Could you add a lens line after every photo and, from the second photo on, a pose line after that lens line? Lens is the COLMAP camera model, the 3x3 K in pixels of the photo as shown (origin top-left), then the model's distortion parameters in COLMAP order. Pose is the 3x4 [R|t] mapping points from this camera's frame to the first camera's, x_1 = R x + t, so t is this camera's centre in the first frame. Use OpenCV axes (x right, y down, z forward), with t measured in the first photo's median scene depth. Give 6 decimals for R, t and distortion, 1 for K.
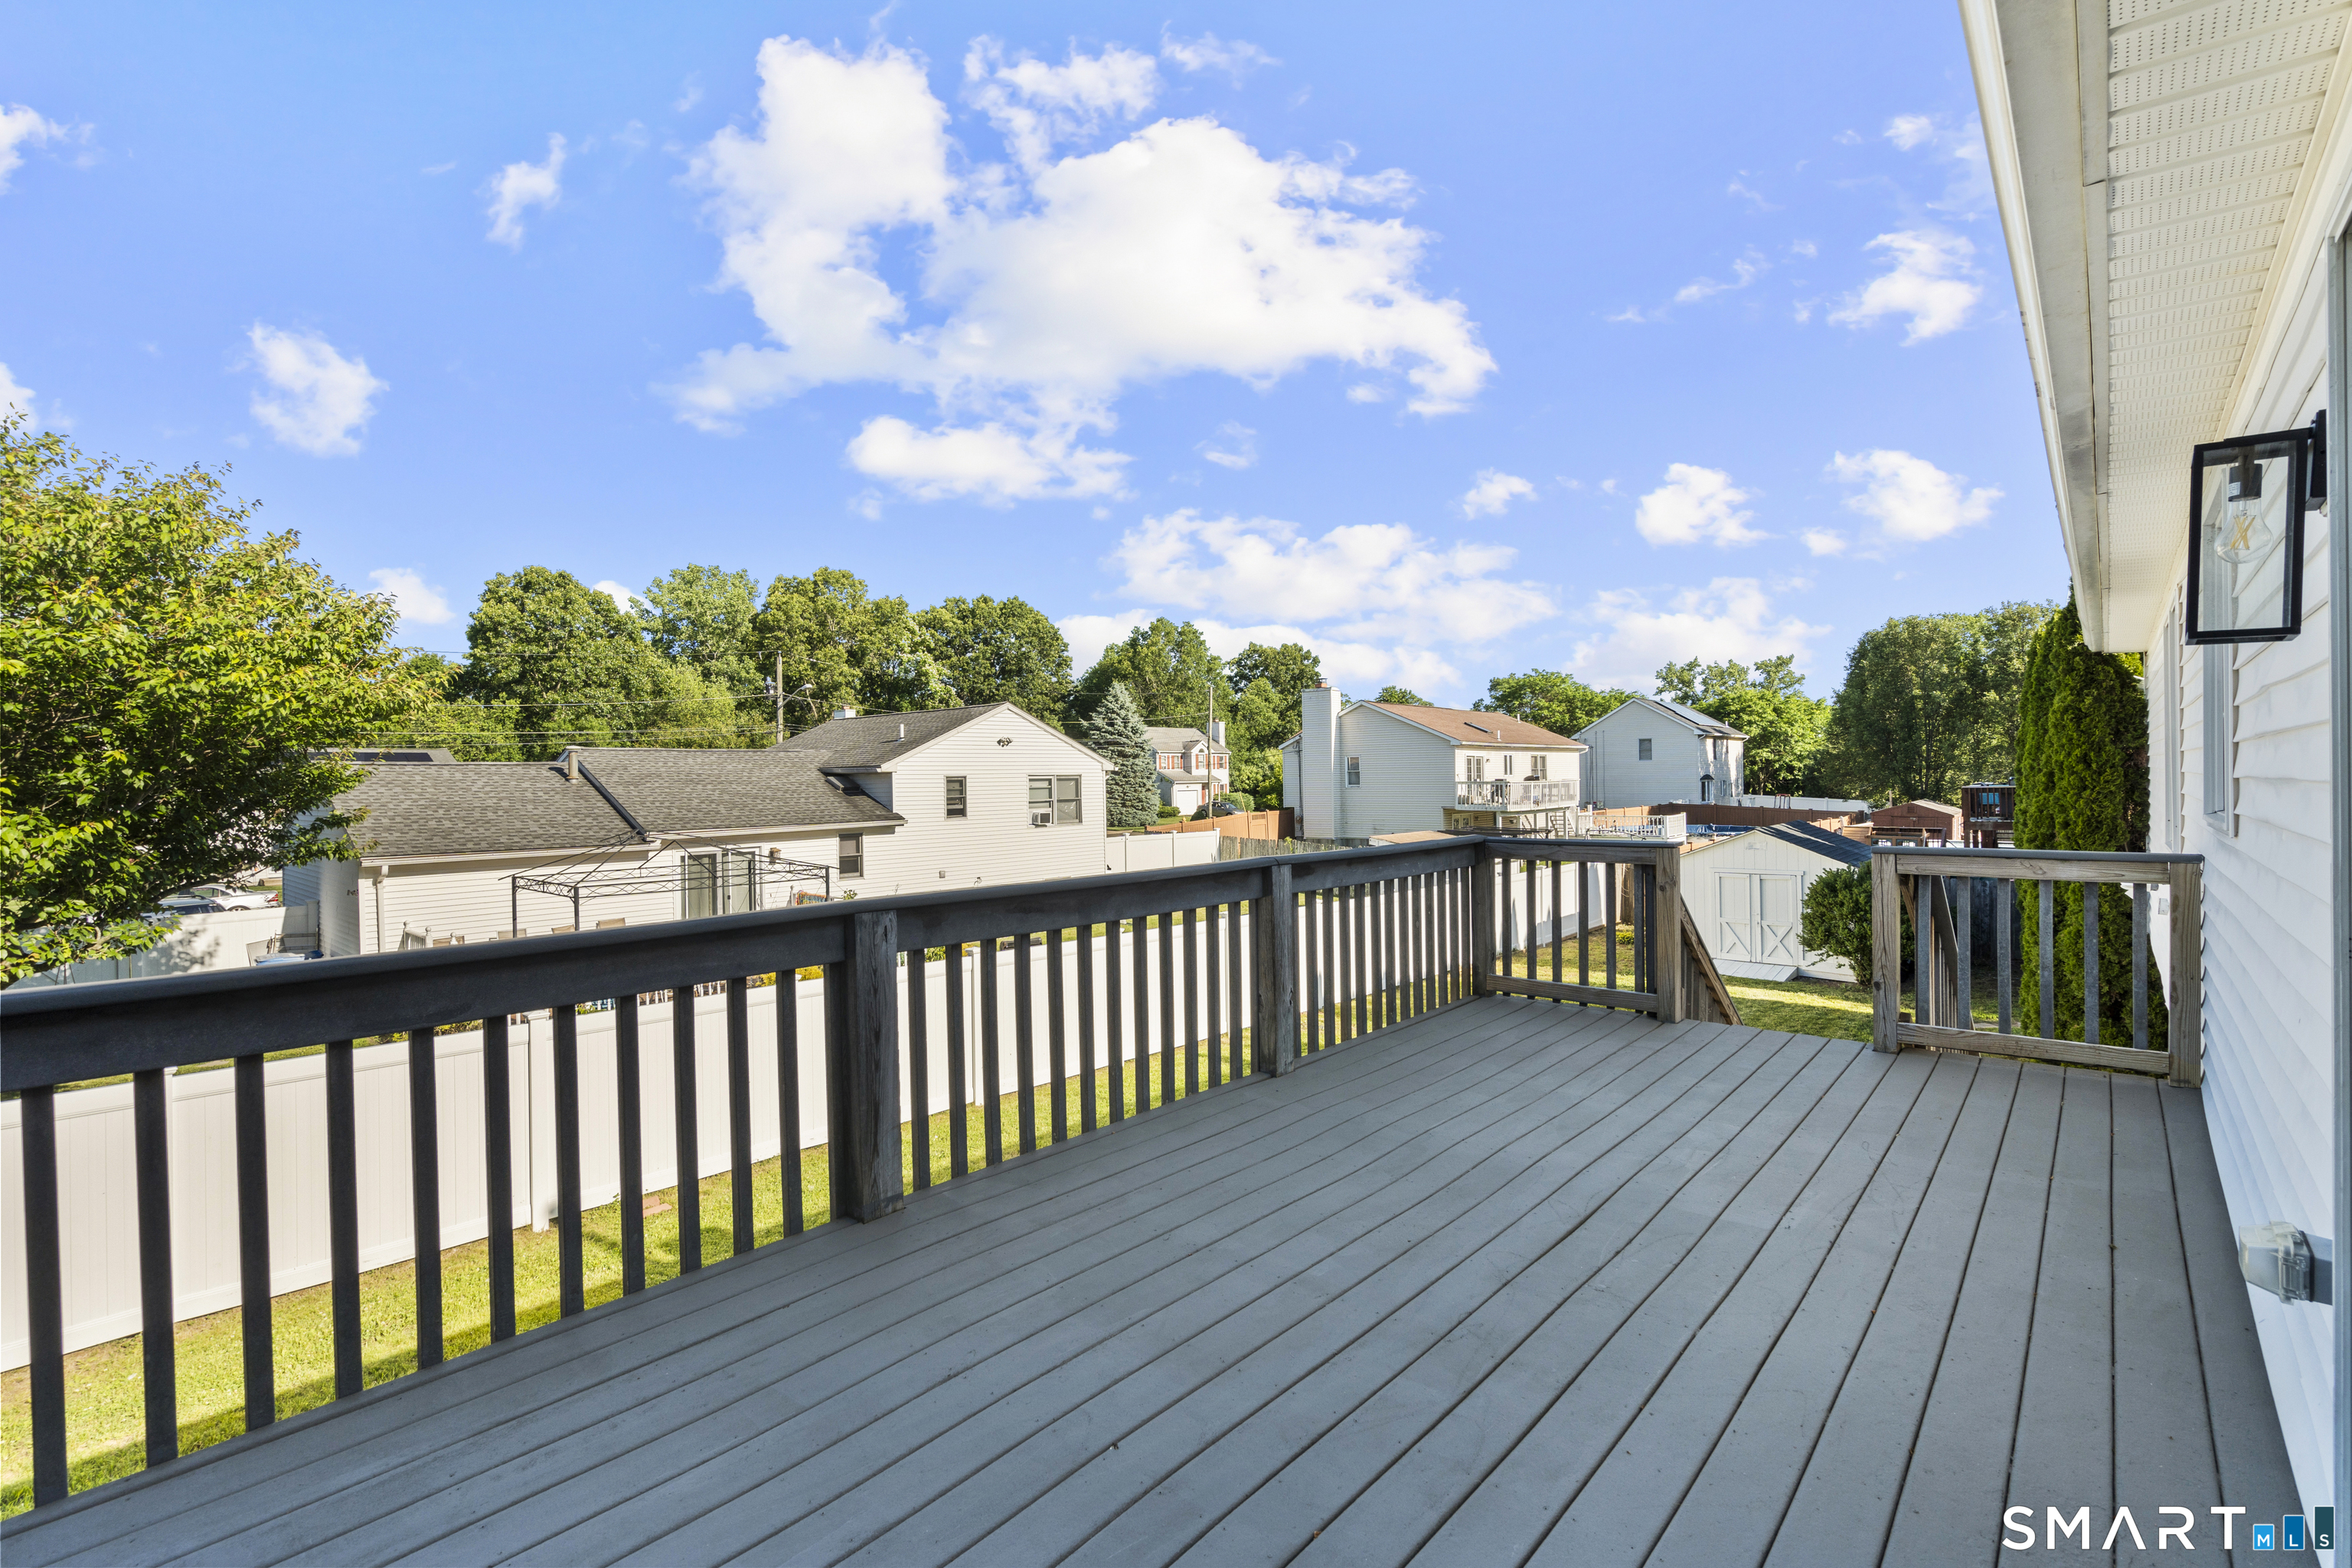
lens RADIAL K [[1072.7, 0, 1166.7], [0, 1072.7, 778.1], [0, 0, 1]] dist [-0.040250, -0.000005]
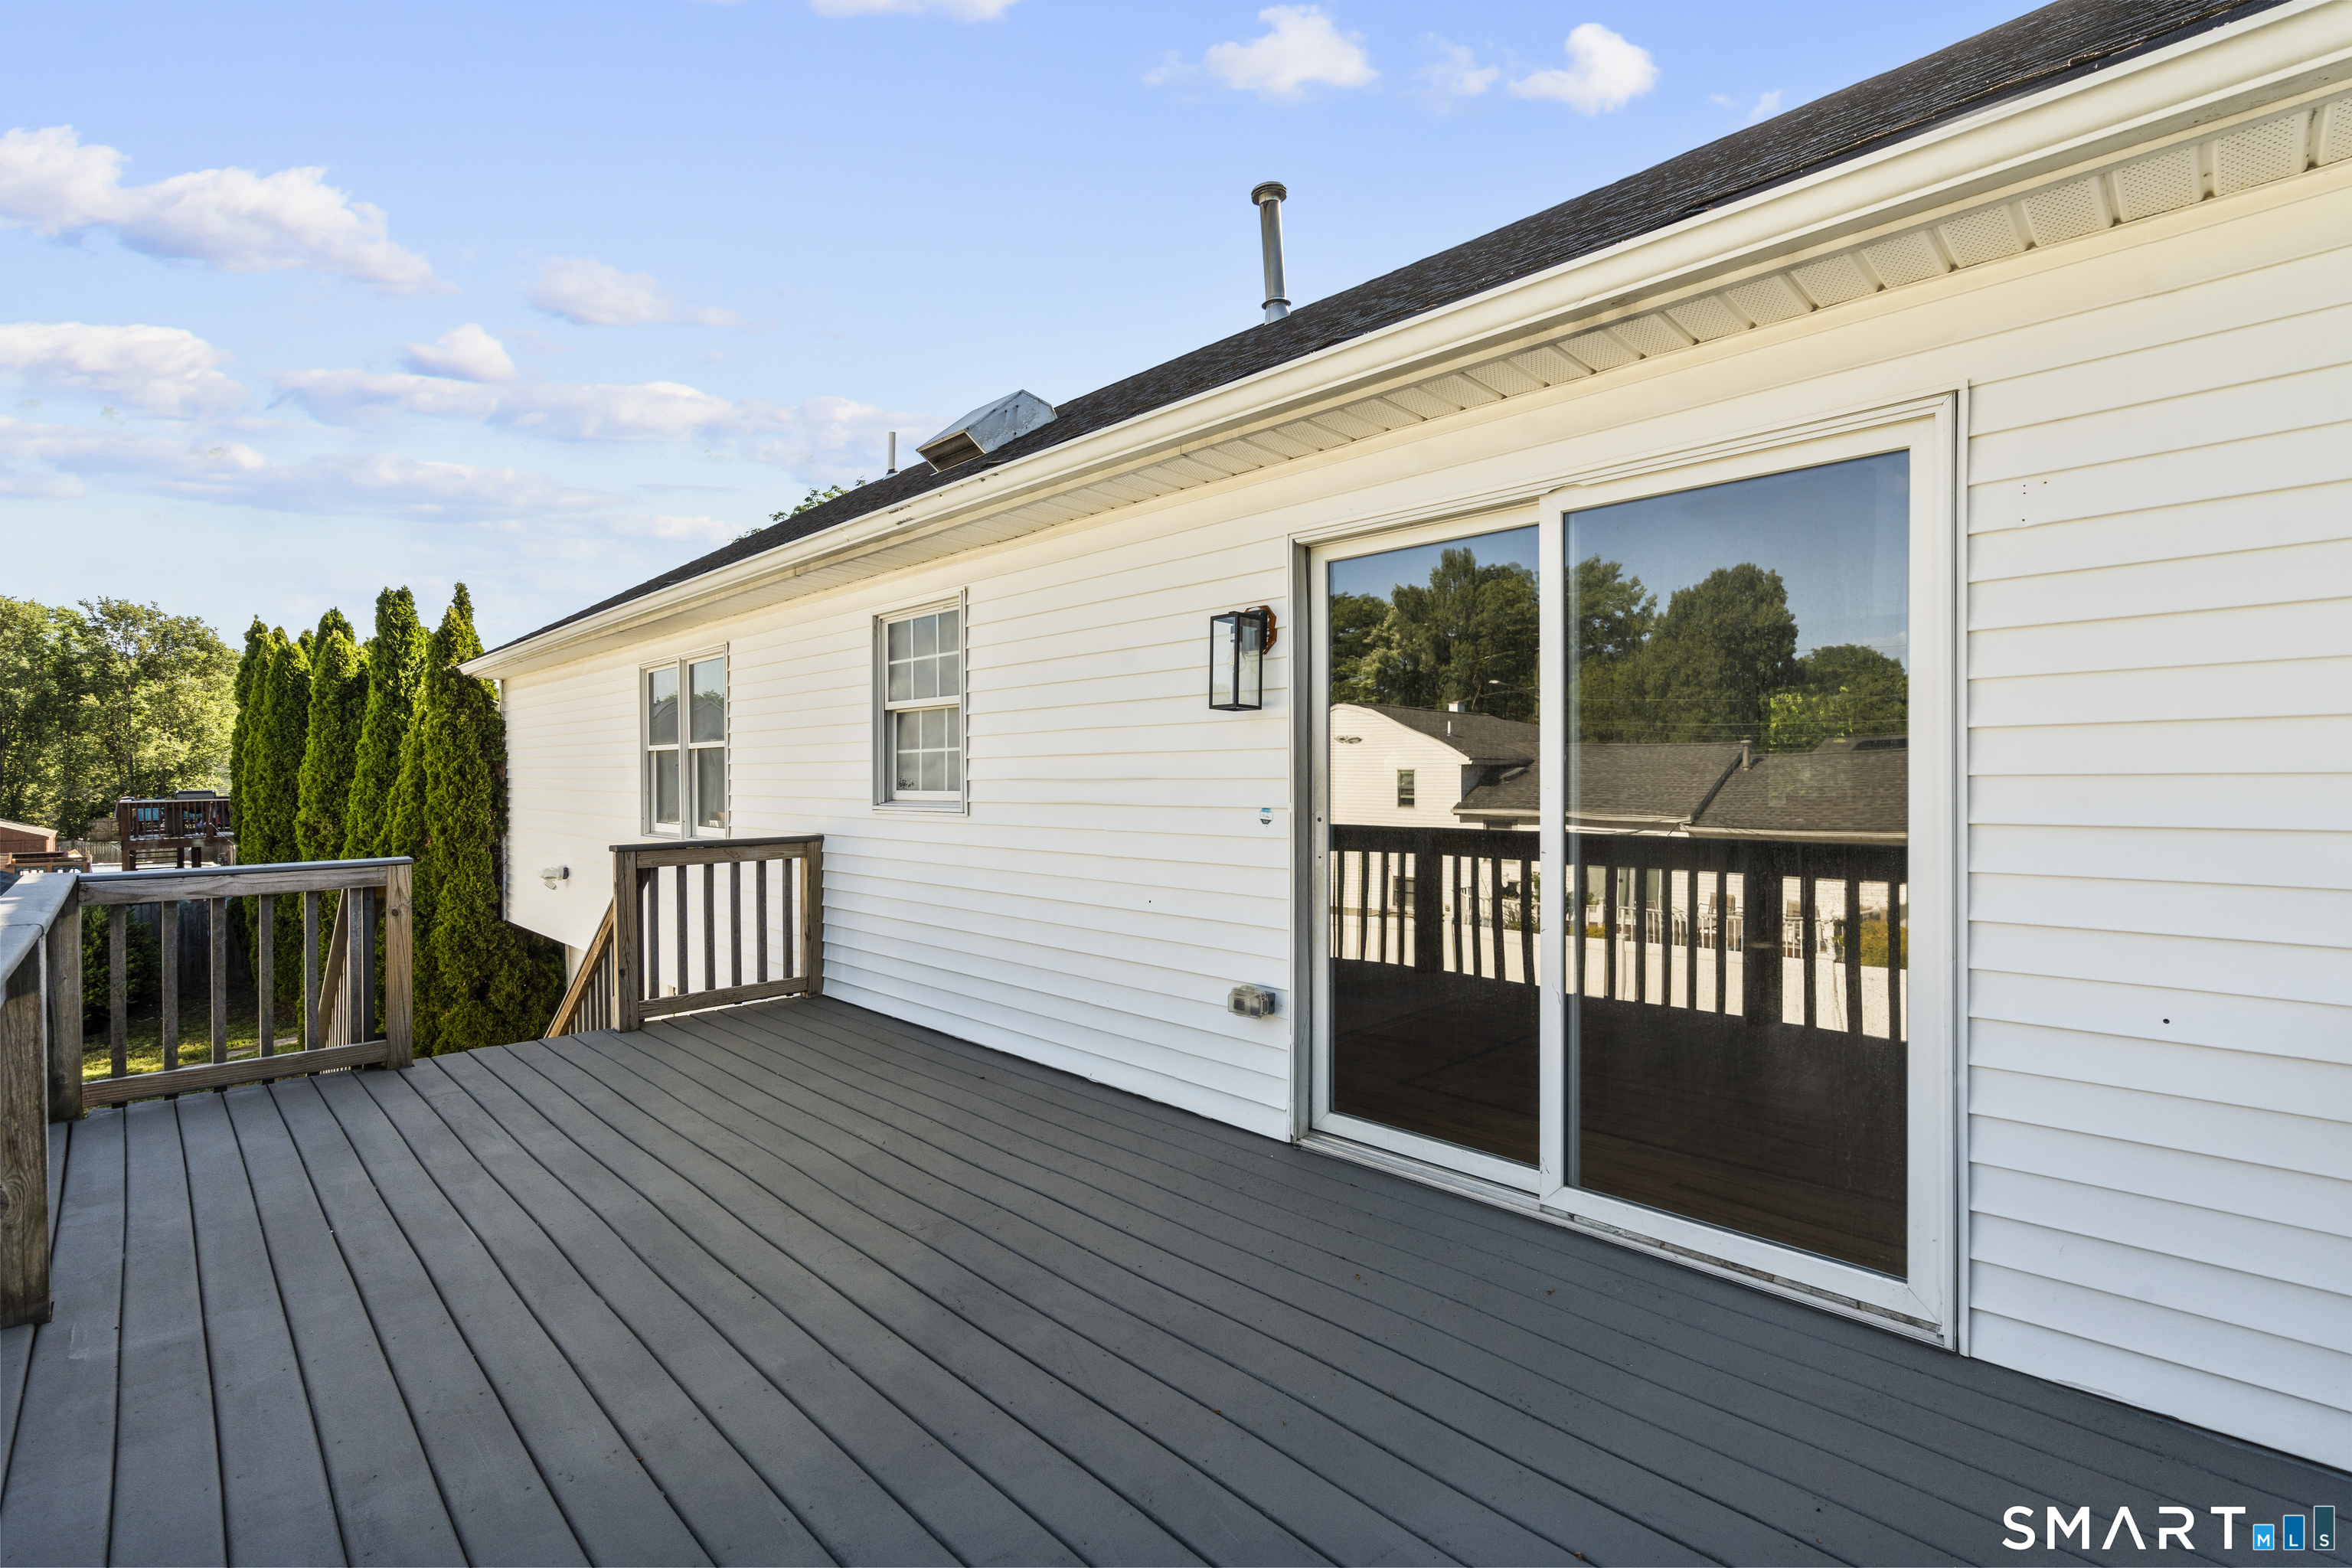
lens RADIAL K [[1053.1, 0, 1160.3], [0, 1053.1, 780.6], [0, 0, 1]] dist [-0.002184, 0.000109]
pose [[0.070406, -0.000696, 0.997518, -0.089864], [0.011668, 0.999932, -0.000126, 0.000506], [-0.997450, 0.011648, 0.070410, 0.083546]]
